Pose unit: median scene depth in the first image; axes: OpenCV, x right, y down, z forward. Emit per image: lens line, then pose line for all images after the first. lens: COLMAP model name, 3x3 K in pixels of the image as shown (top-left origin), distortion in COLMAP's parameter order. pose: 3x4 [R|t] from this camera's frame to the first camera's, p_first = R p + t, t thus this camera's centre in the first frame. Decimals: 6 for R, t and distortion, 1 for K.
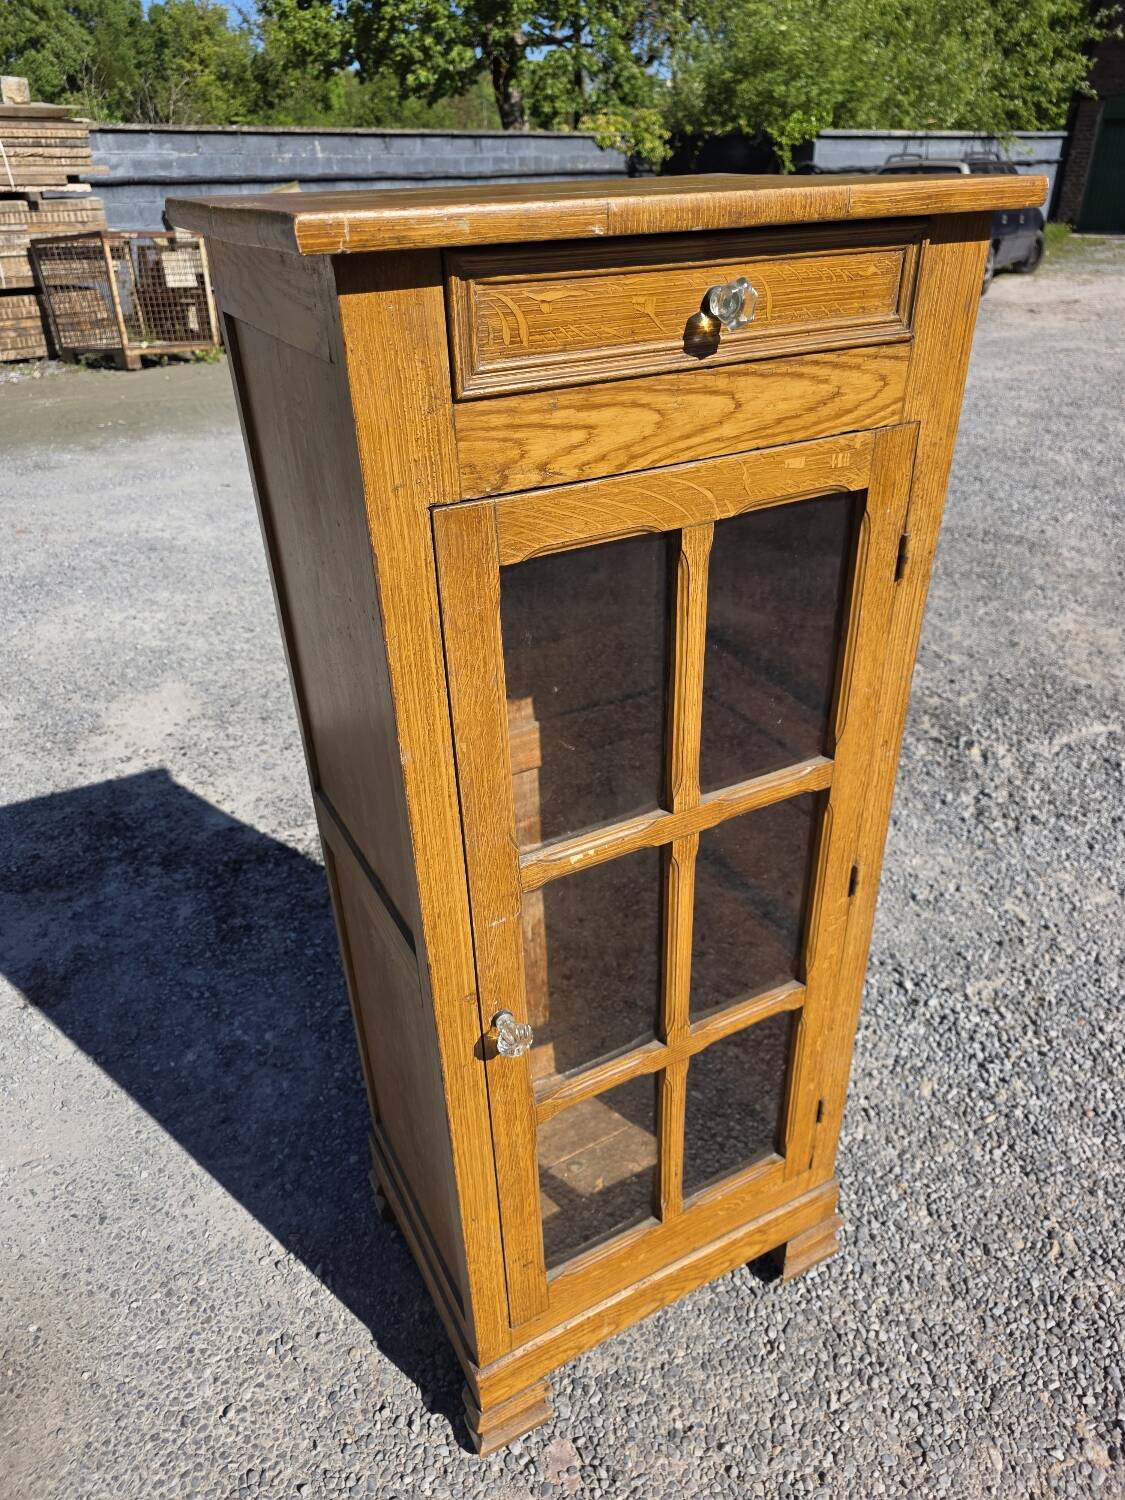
lens RADIAL K [[1013.9, 0, 571.4], [0, 1013.9, 761.3], [0, 0, 1]] dist [0.024429, -0.017608]
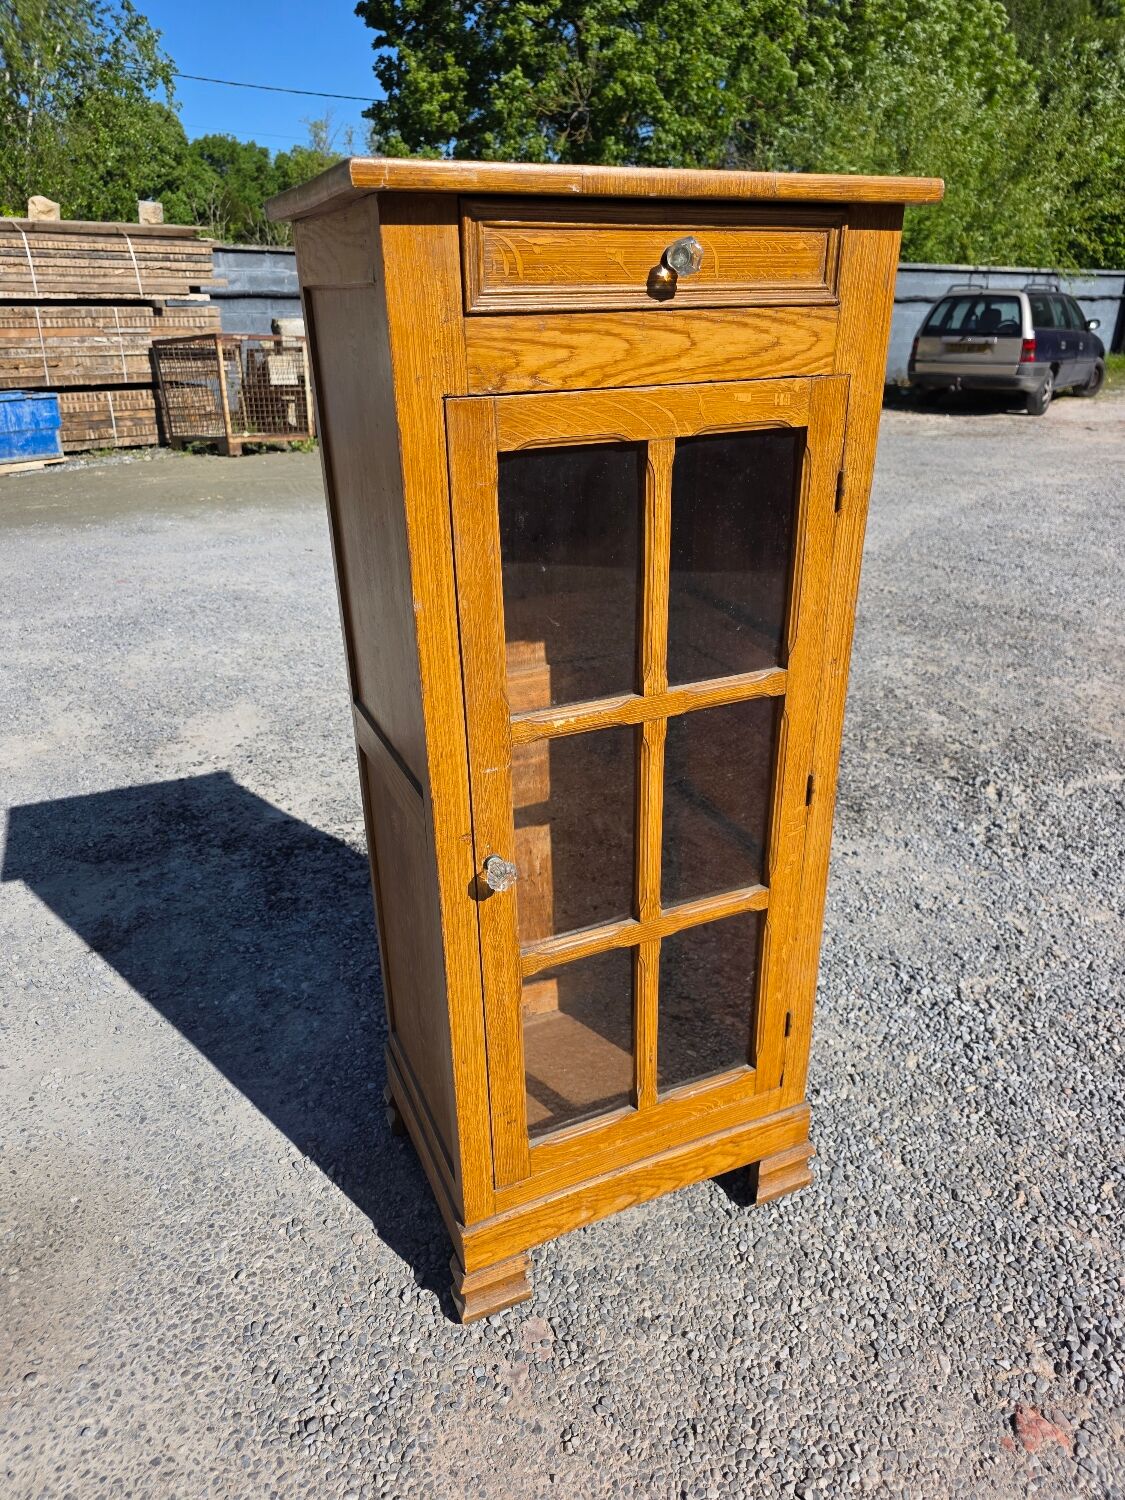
lens RADIAL K [[1007.8, 0, 577.3], [0, 1007.8, 759.1], [0, 0, 1]] dist [0.025137, -0.016479]
pose [[0.997470, 0.042083, -0.057289, 0.061322], [-0.047670, 0.993851, -0.099942, 0.161894], [0.052731, 0.102420, 0.993343, -0.114435]]
